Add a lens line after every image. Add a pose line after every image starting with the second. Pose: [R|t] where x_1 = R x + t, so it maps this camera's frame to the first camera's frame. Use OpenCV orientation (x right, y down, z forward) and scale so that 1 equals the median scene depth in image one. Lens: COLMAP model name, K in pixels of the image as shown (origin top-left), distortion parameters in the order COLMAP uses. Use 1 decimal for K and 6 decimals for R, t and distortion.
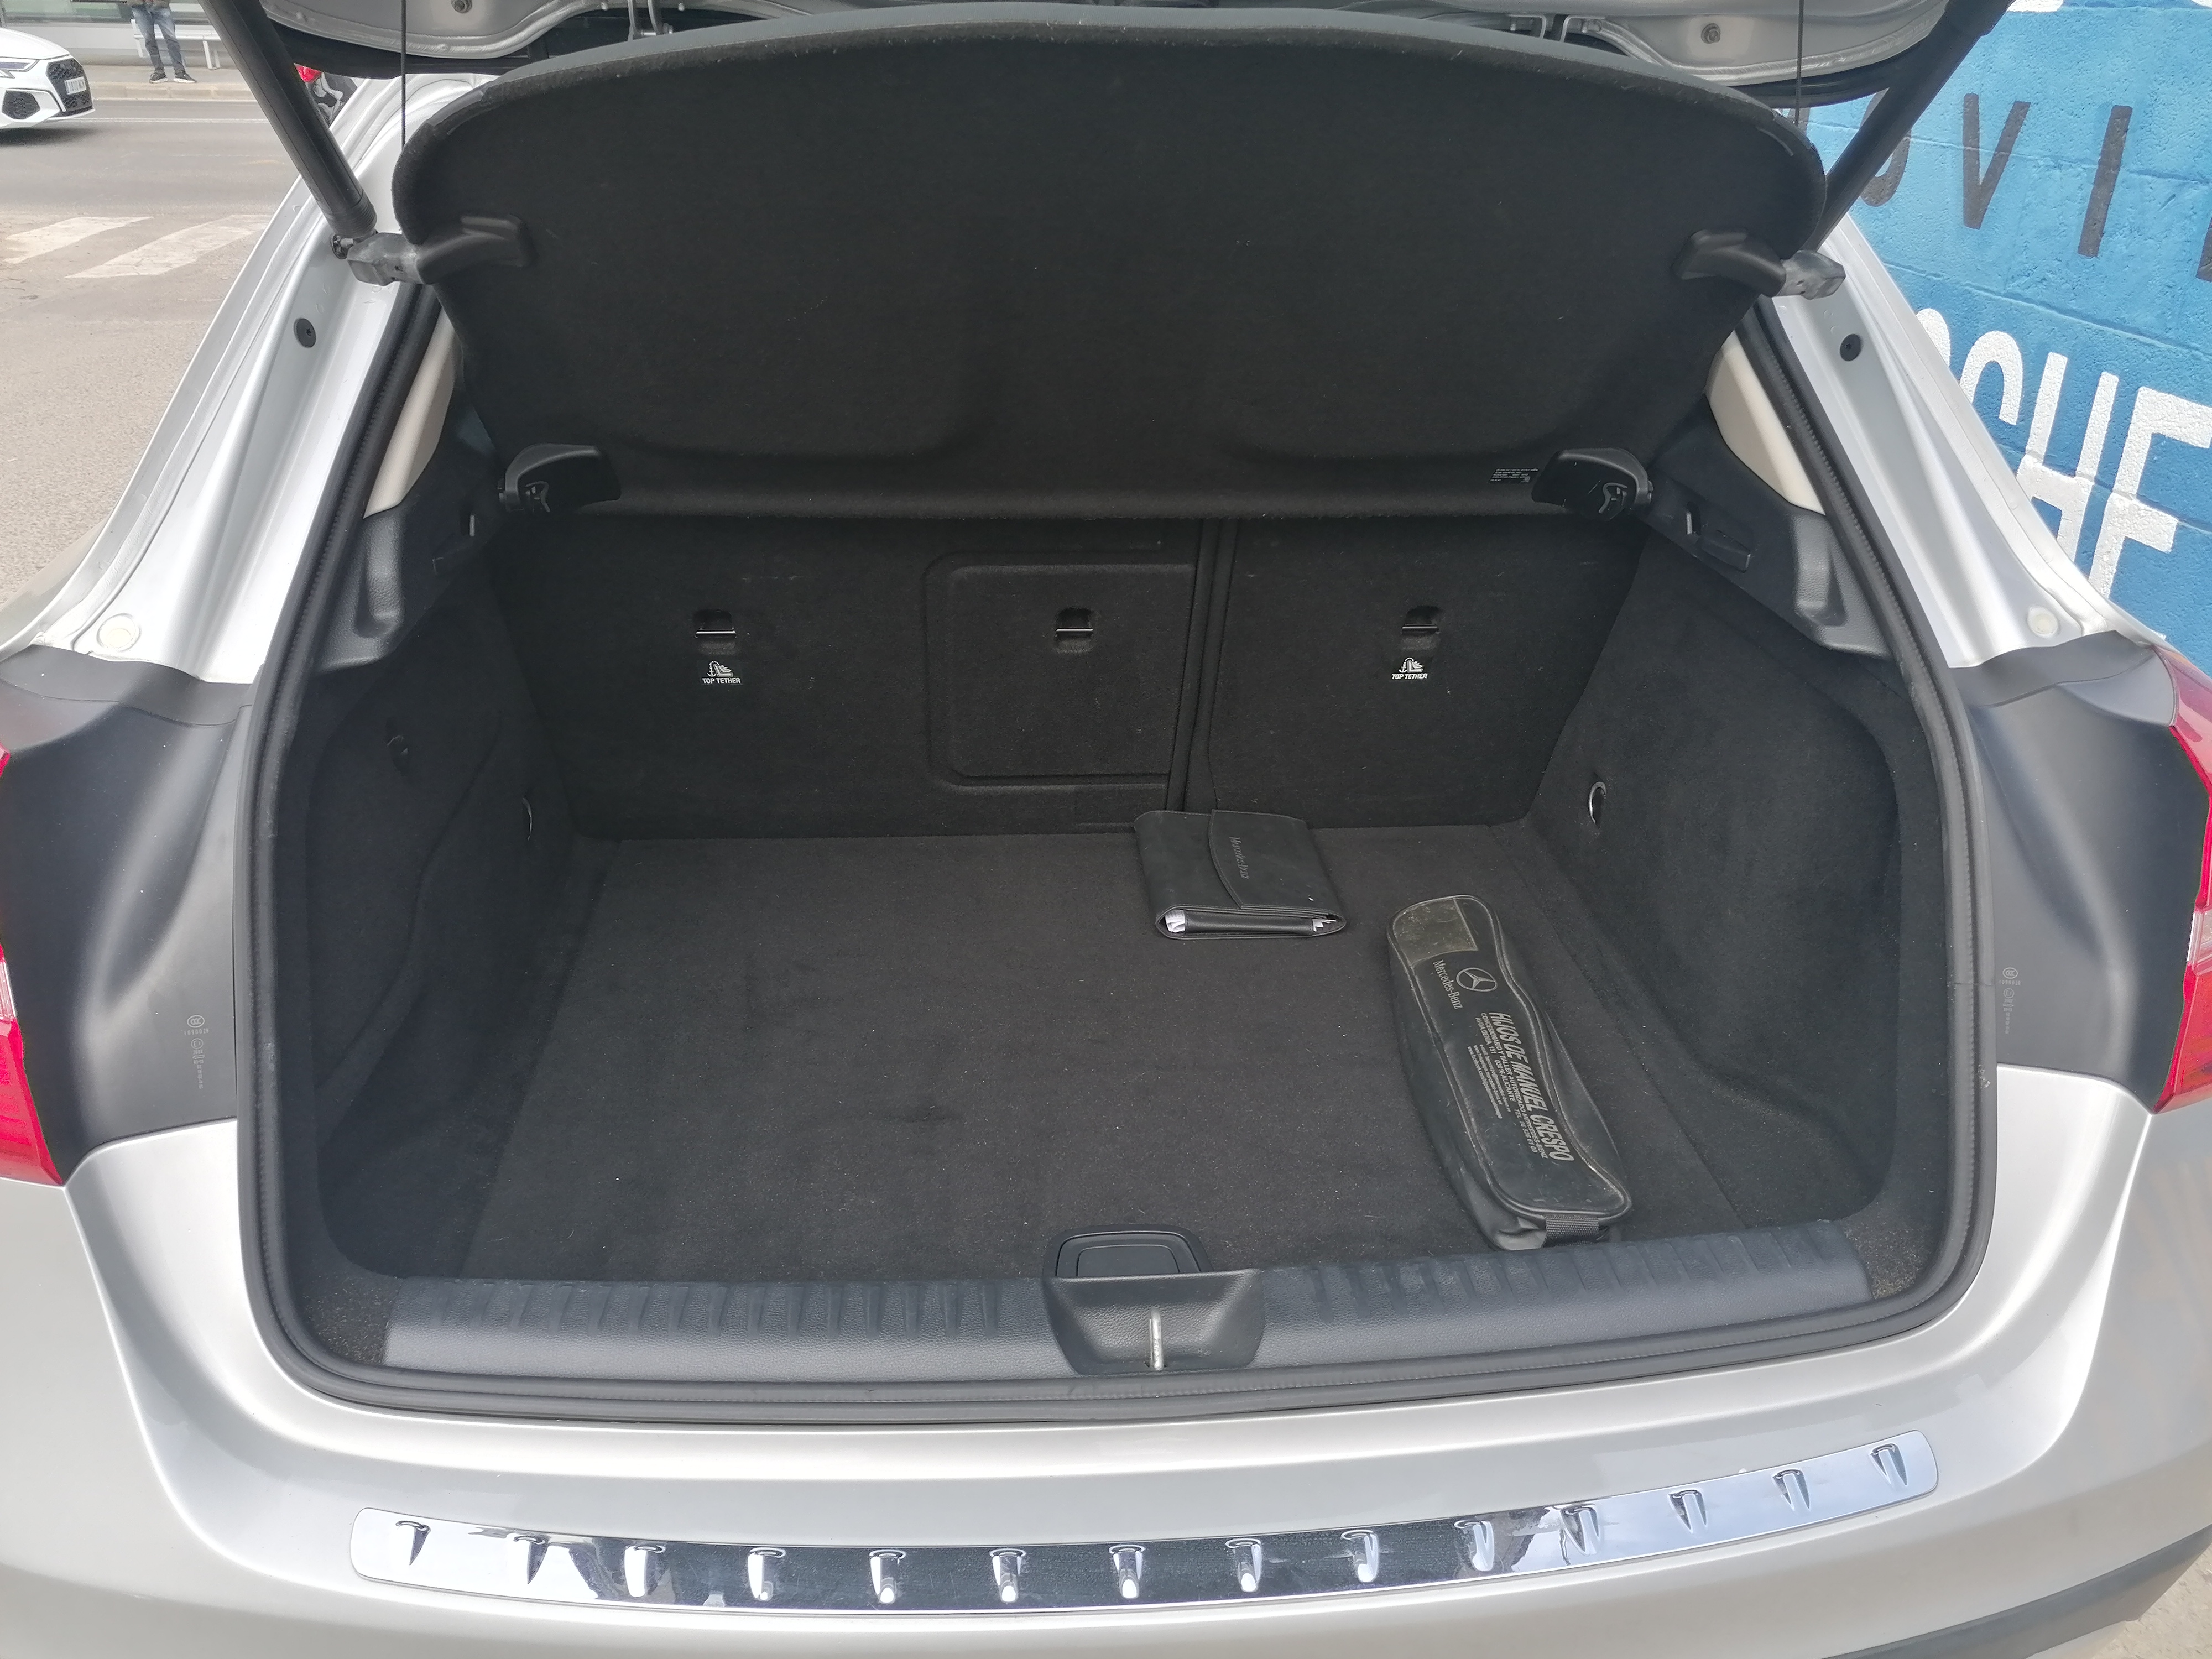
lens RADIAL K [[1658.9, 0, 1102.3], [0, 1658.9, 834.0], [0, 0, 1]] dist [0.071556, -0.082624]
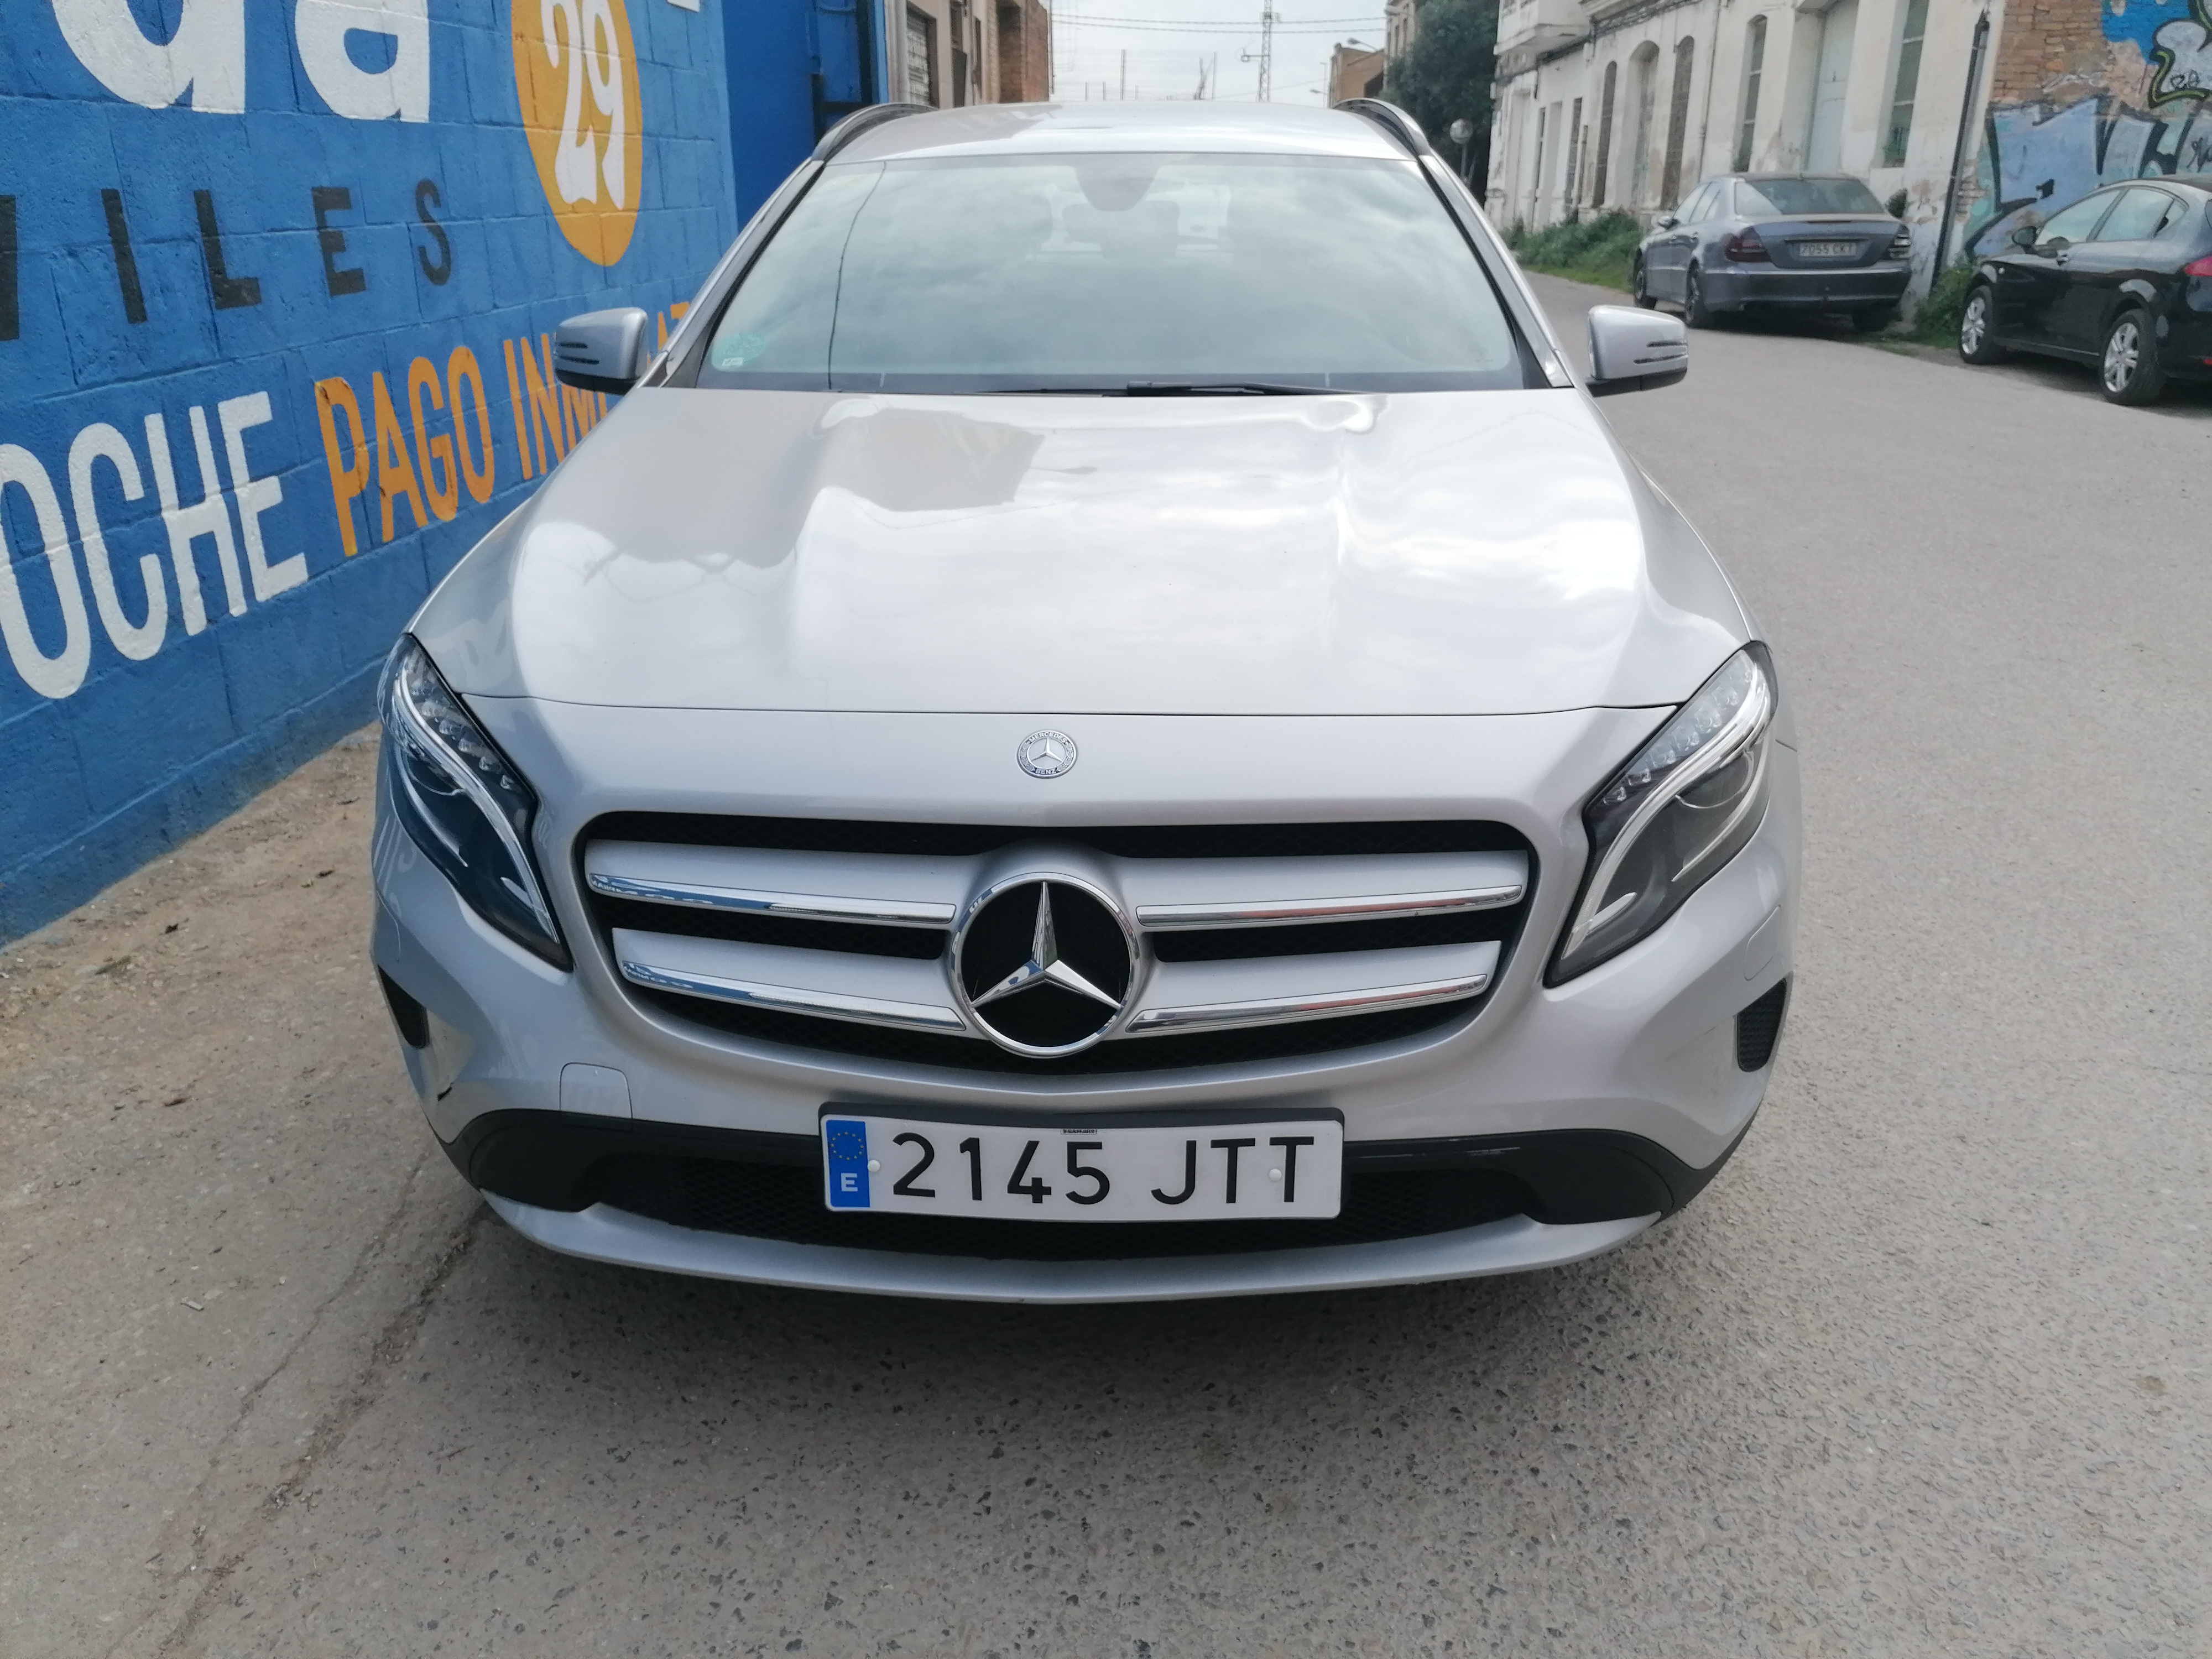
lens RADIAL K [[1658.9, 0, 1112.8], [0, 1658.9, 830.5], [0, 0, 1]] dist [0.071556, -0.082624]
pose [[-0.991472, -0.063278, 0.113928, -0.197020], [0.041981, 0.672527, 0.738881, -0.935900], [-0.123374, 0.737362, -0.664135, 1.958830]]
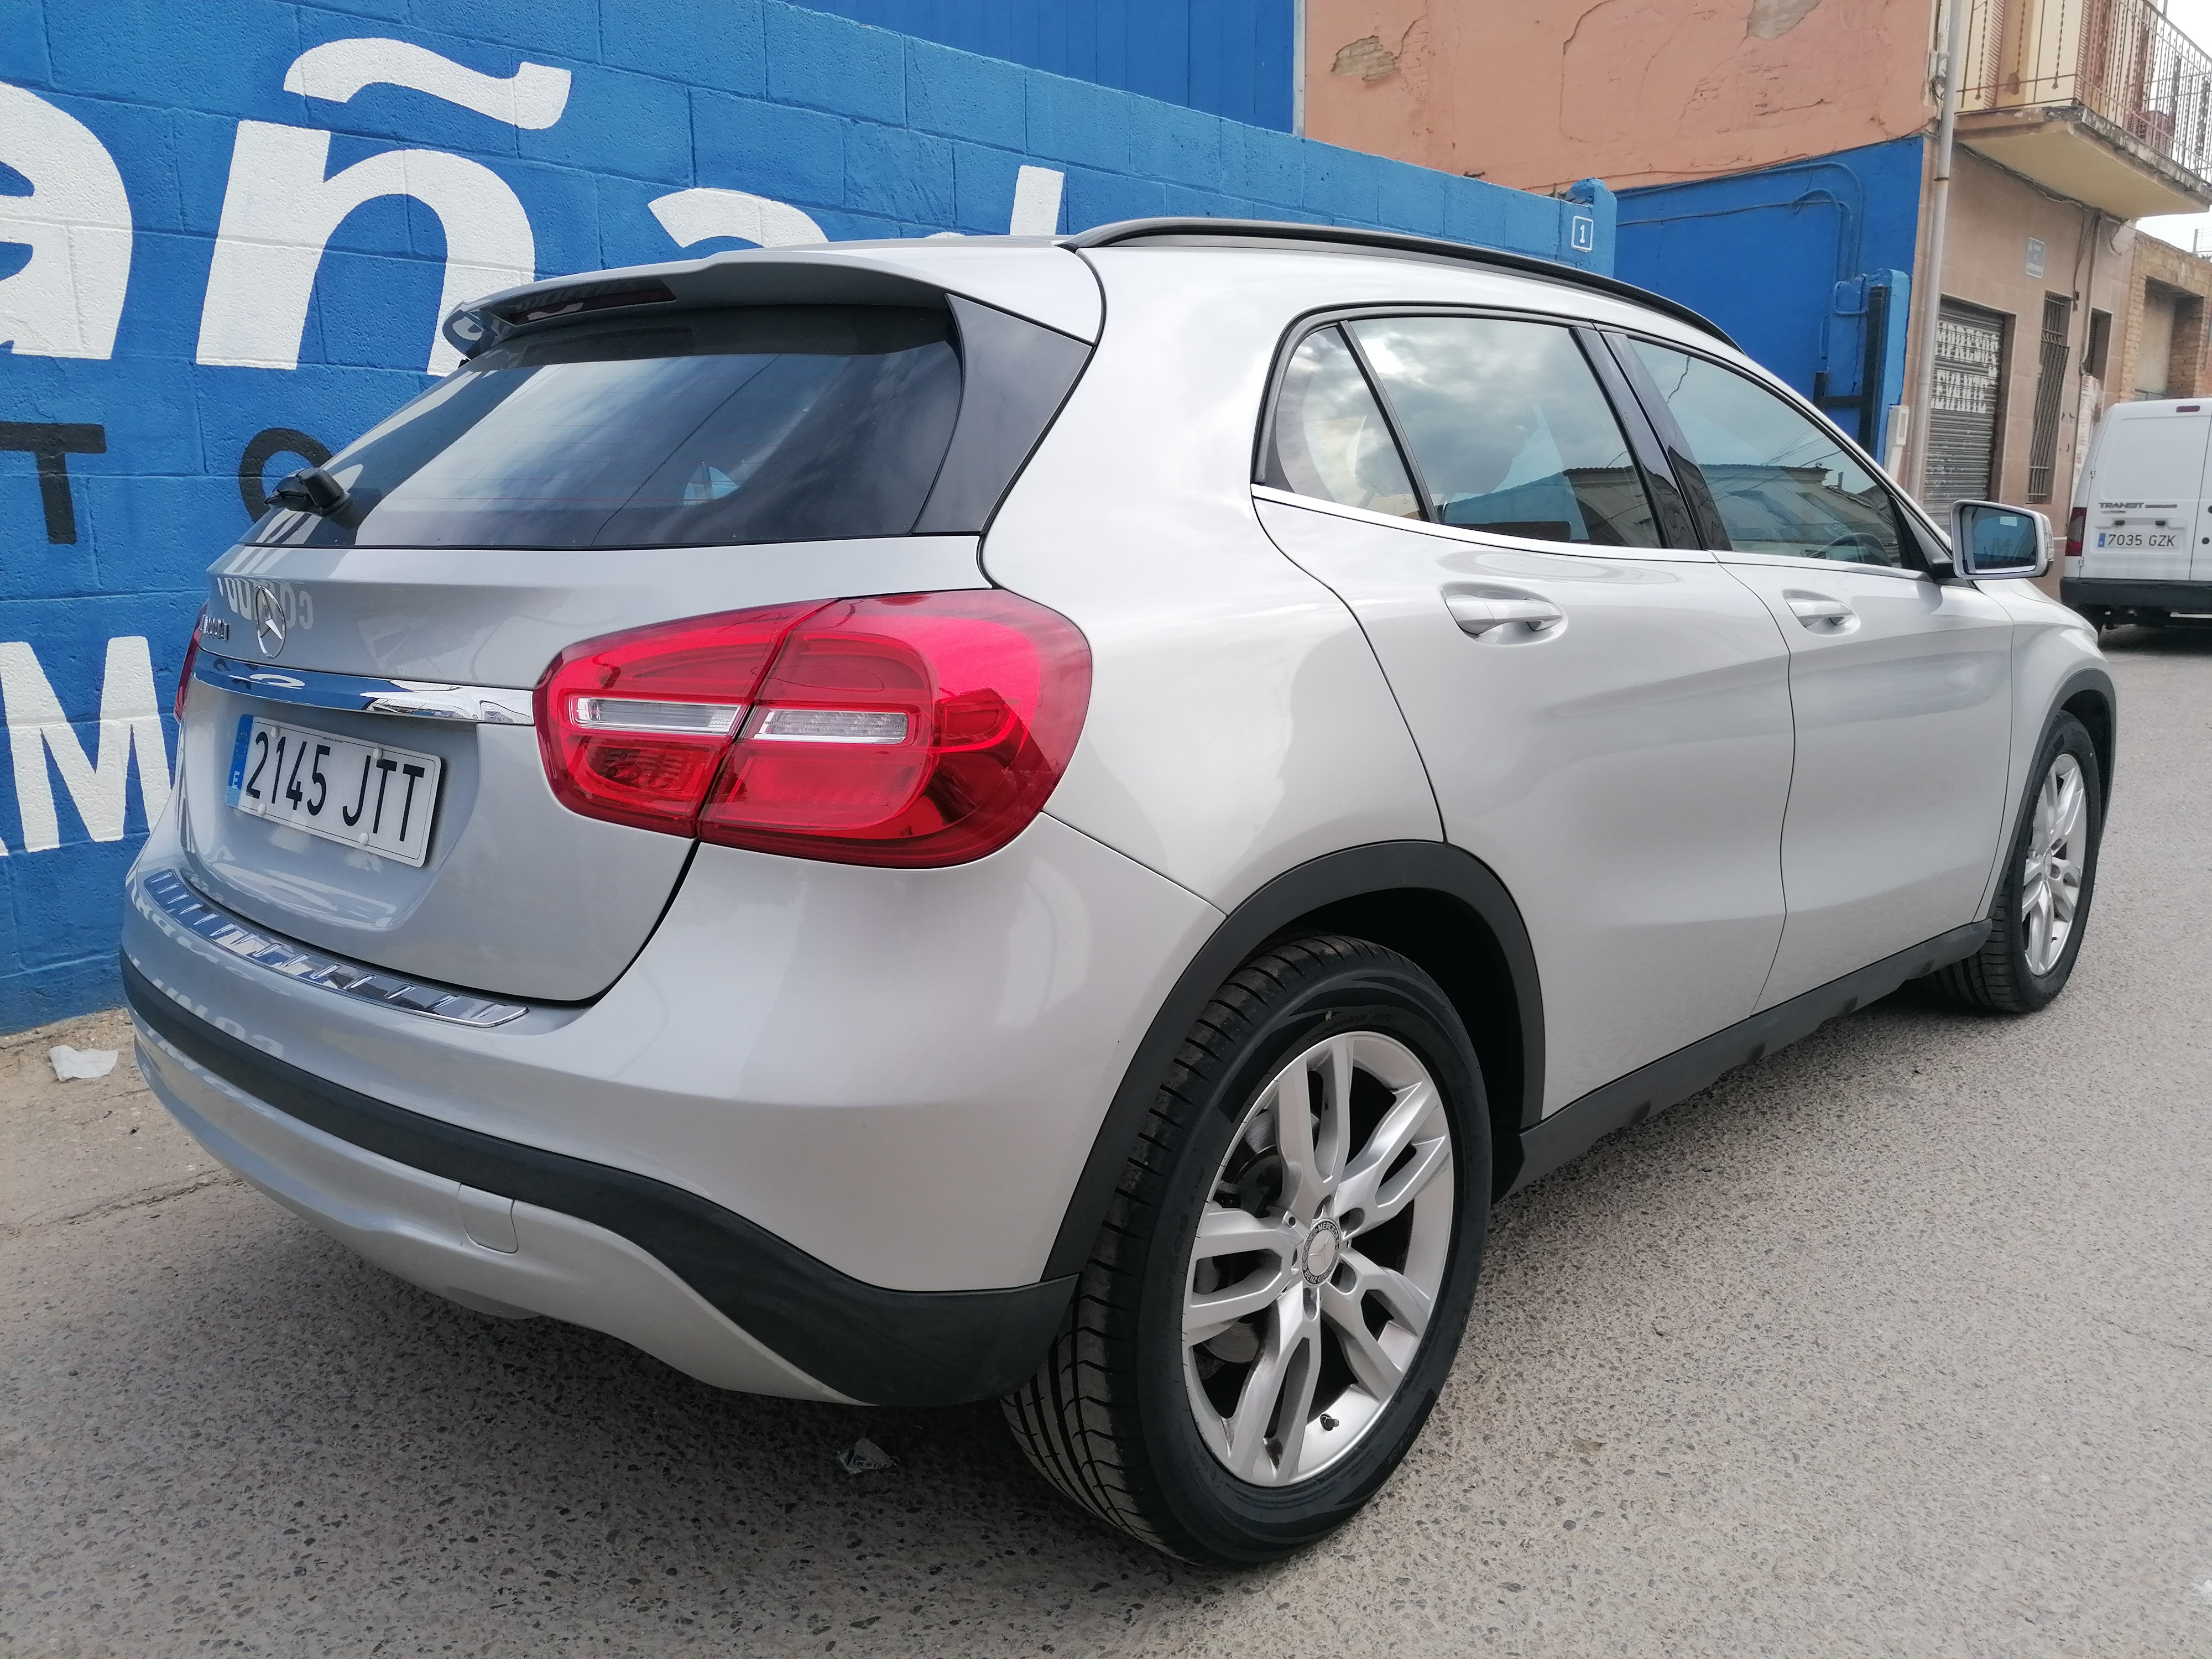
lens RADIAL K [[1658.9, 0, 1110.3], [0, 1658.9, 849.2], [0, 0, 1]] dist [0.071556, -0.082624]
pose [[-0.678311, -0.162739, 0.716526, -0.878677], [0.323071, 0.809789, 0.489762, -0.880682], [-0.659938, 0.563700, -0.496713, 1.963237]]
